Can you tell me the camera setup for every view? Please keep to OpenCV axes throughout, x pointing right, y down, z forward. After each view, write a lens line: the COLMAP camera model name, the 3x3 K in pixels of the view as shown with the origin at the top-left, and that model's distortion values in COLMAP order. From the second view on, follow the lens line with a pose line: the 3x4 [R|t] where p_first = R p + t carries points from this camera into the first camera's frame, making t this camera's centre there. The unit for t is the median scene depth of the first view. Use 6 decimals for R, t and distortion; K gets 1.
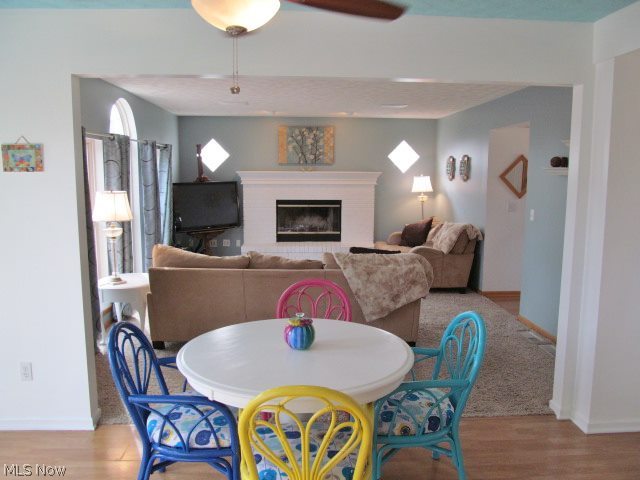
lens RADIAL K [[525.7, 0, 320.0], [0, 525.7, 239.0], [0, 0, 1]] dist [-0.072408, -0.005313]
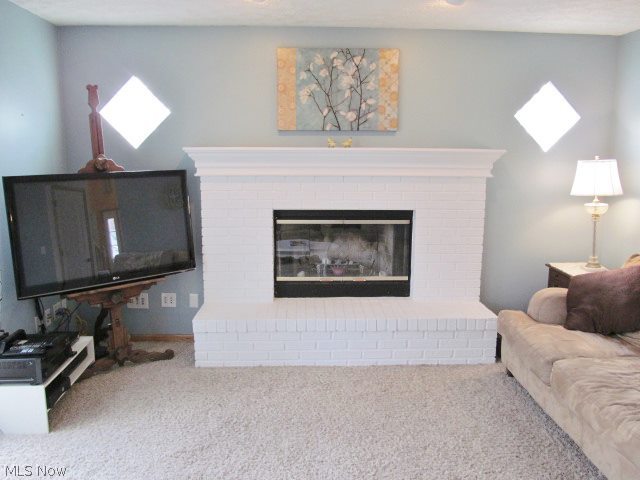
lens RADIAL K [[525.7, 0, 318.8], [0, 525.7, 241.8], [0, 0, 1]] dist [-0.072408, -0.005313]
pose [[0.999629, 0.004685, -0.026813, -0.030700], [-0.003758, 0.999397, 0.034521, -0.062645], [0.026959, -0.034407, 0.999044, 0.541088]]
